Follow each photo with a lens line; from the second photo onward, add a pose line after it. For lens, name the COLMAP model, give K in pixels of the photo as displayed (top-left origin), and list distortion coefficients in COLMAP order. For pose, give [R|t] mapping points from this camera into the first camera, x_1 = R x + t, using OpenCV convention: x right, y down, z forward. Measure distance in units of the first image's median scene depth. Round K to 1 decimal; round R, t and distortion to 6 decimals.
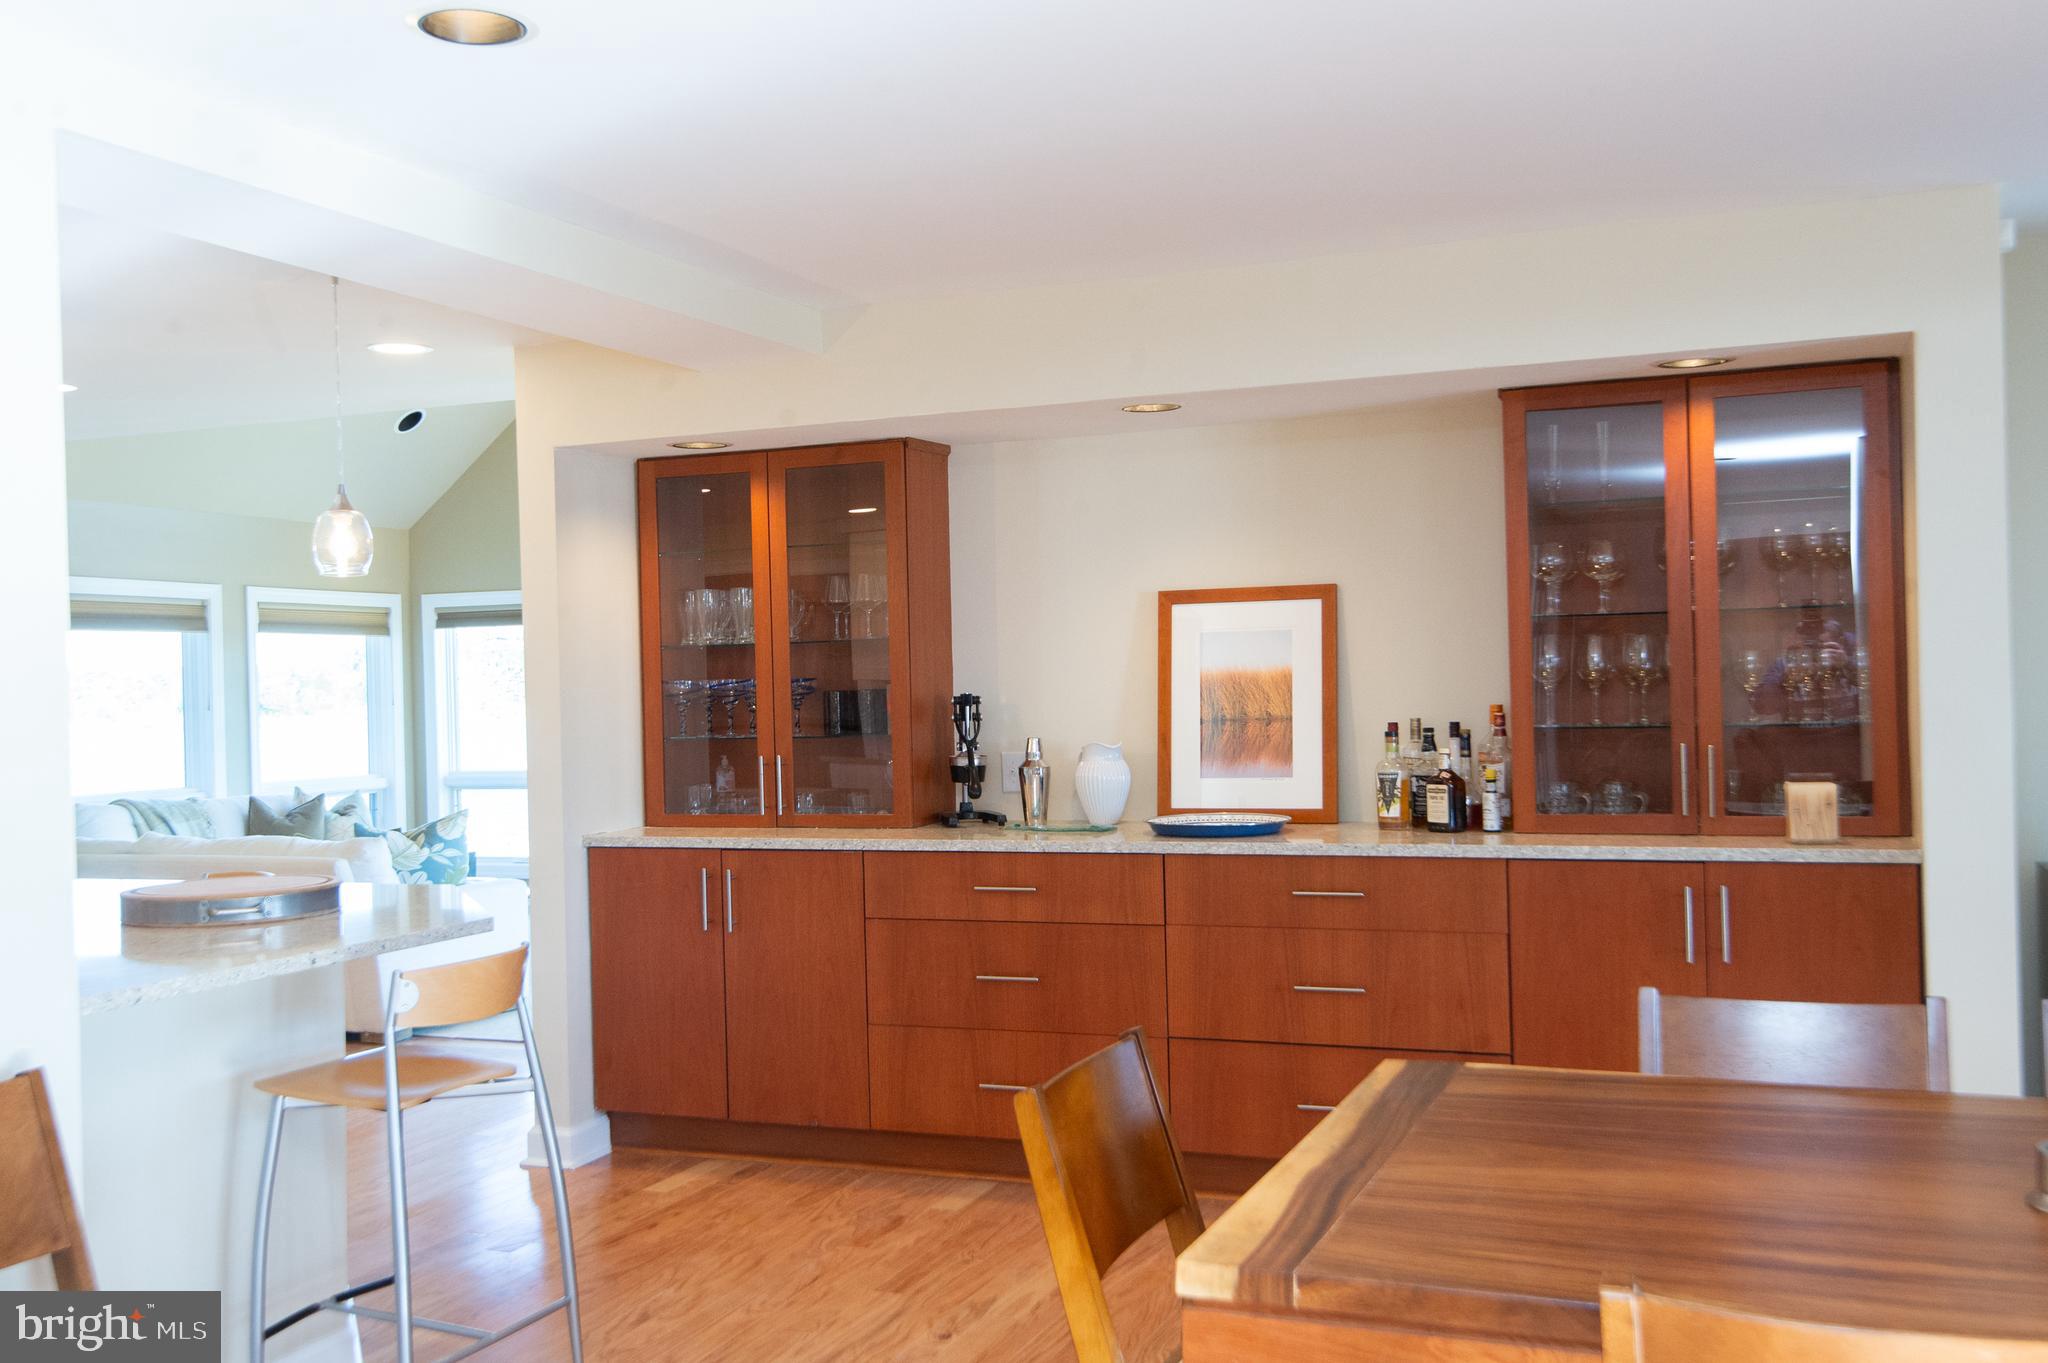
lens RADIAL K [[1879.0, 0, 1033.1], [0, 1879.0, 678.3], [0, 0, 1]] dist [-0.002831, -0.003886]
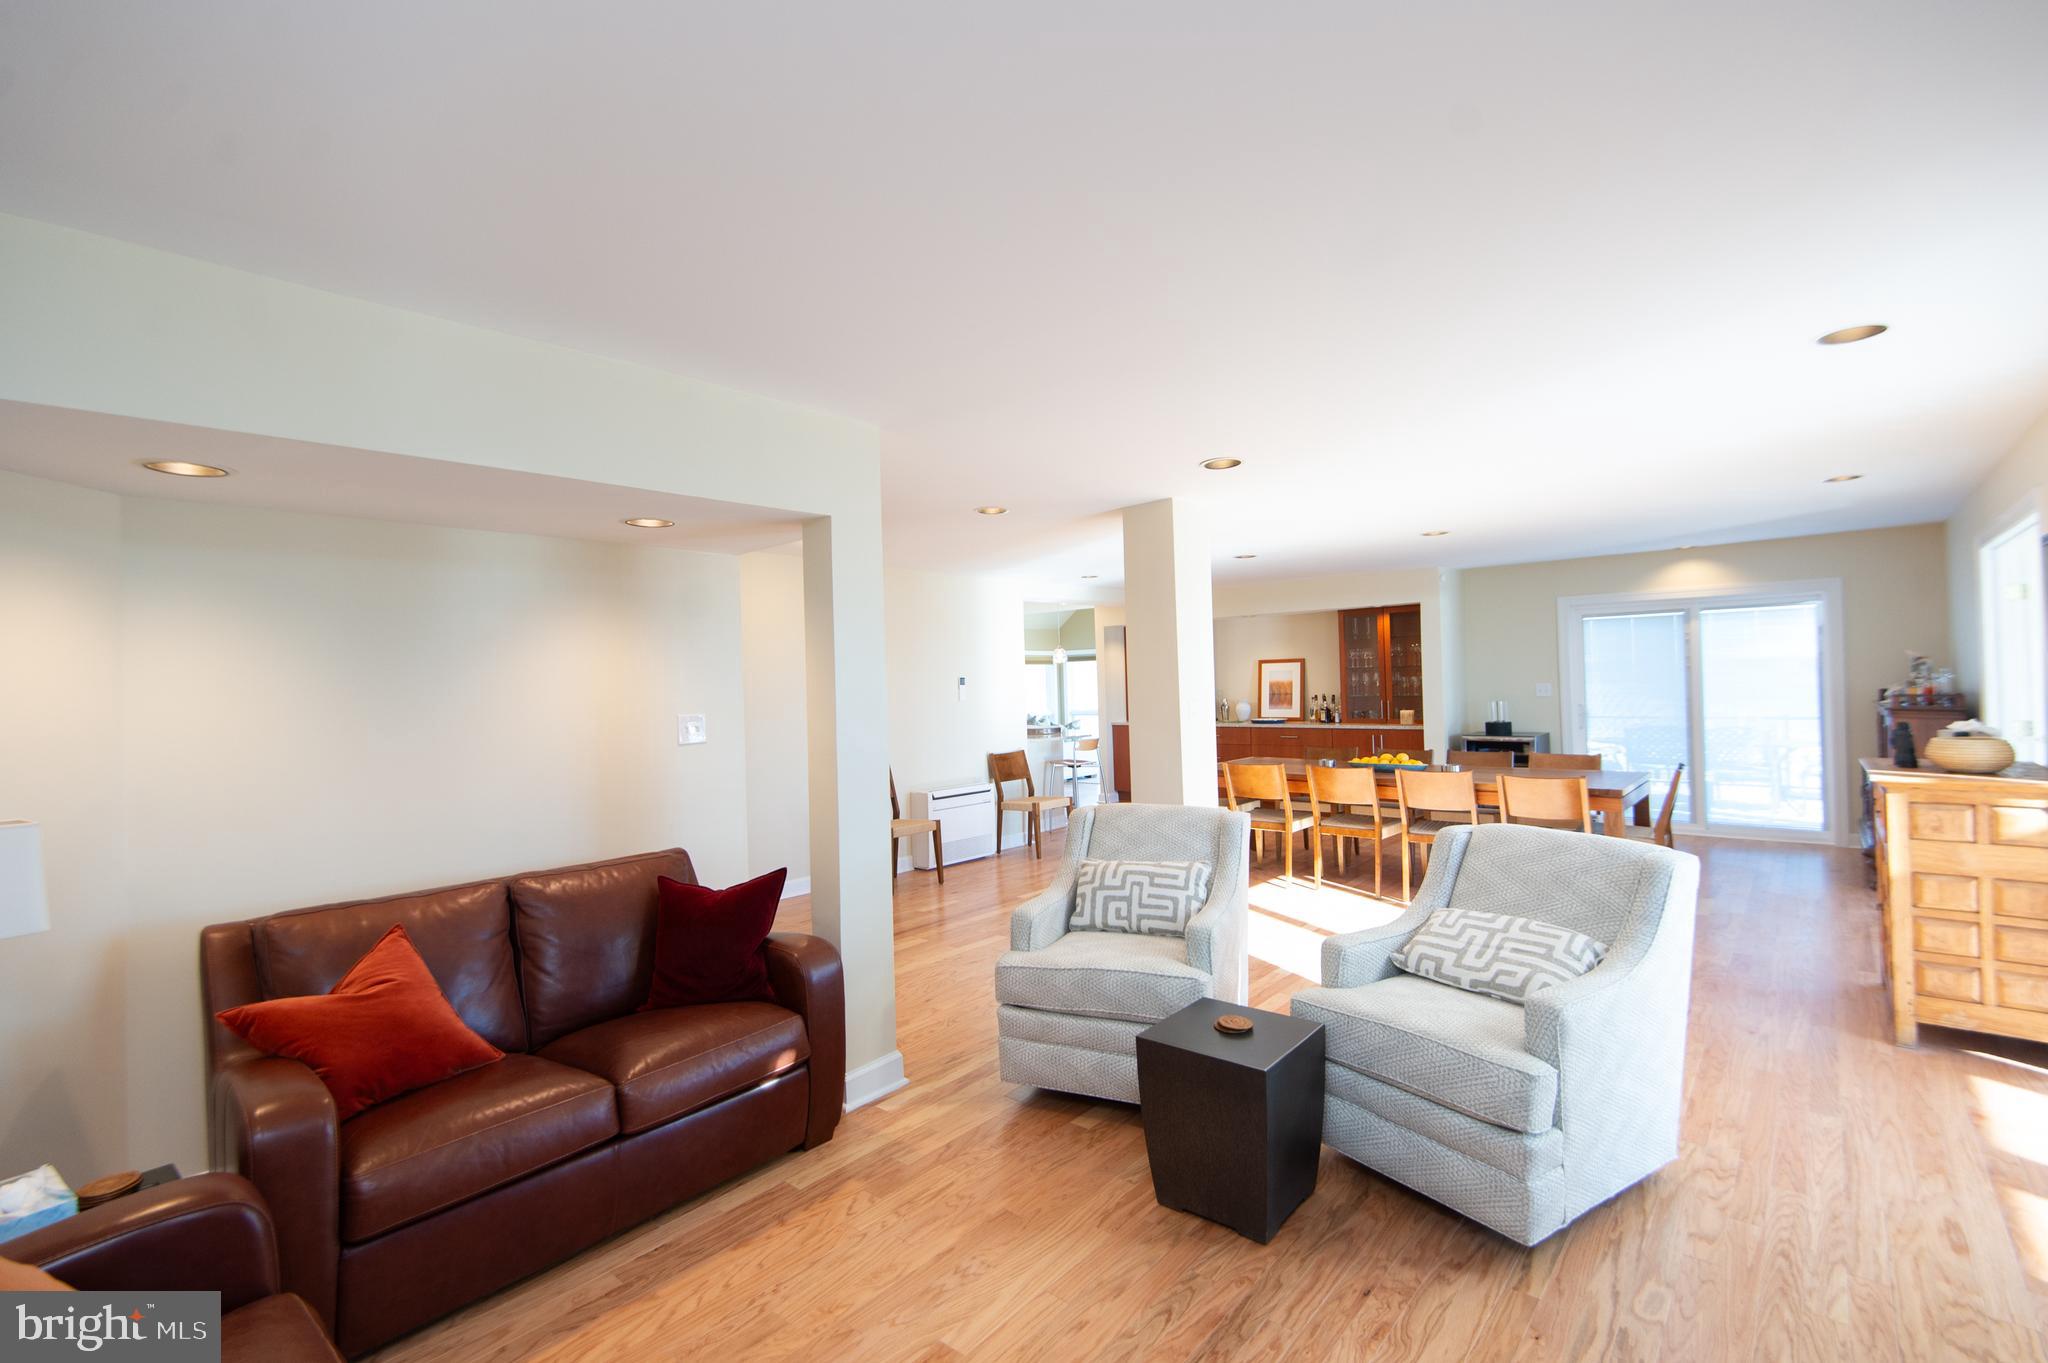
lens RADIAL K [[910.0, 0, 1024.0], [0, 910.0, 681.5], [0, 0, 1]] dist [0.000381, -0.000067]
pose [[0.941620, -0.004061, -0.336653, 0.244634], [0.008438, 0.999898, 0.011540, -0.028901], [0.336572, -0.013707, 0.941558, -0.914202]]
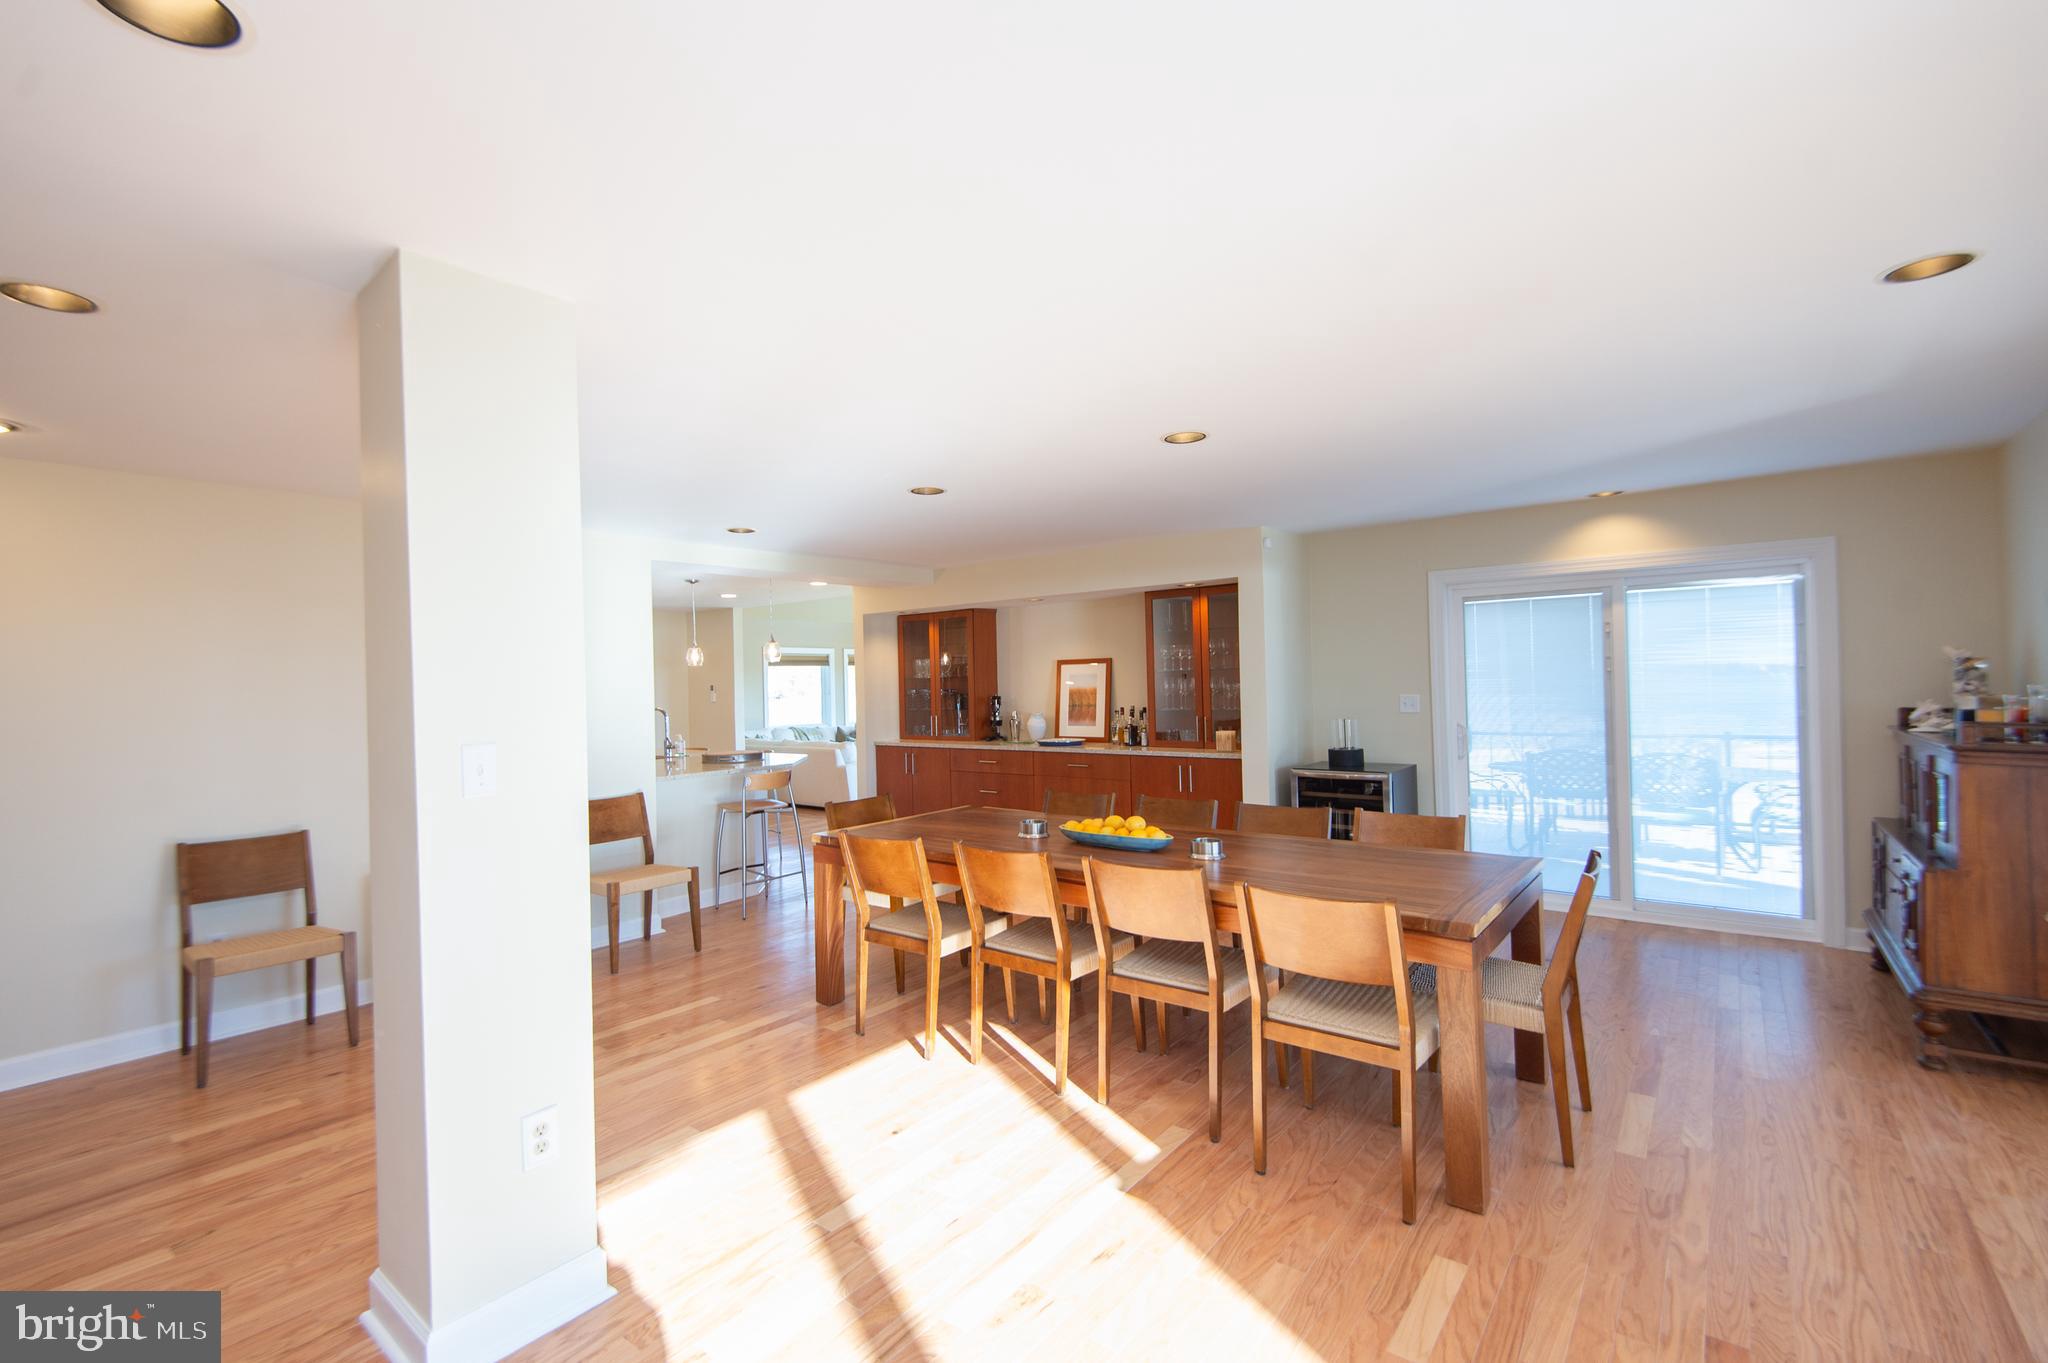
lens RADIAL K [[891.9, 0, 1024.0], [0, 891.9, 681.5], [0, 0, 1]] dist [0.001491, -0.000351]
pose [[0.957051, -0.000260, -0.289920, 0.420978], [0.003010, 0.999955, 0.009038, -0.026764], [0.289904, -0.009522, 0.957008, -0.320975]]
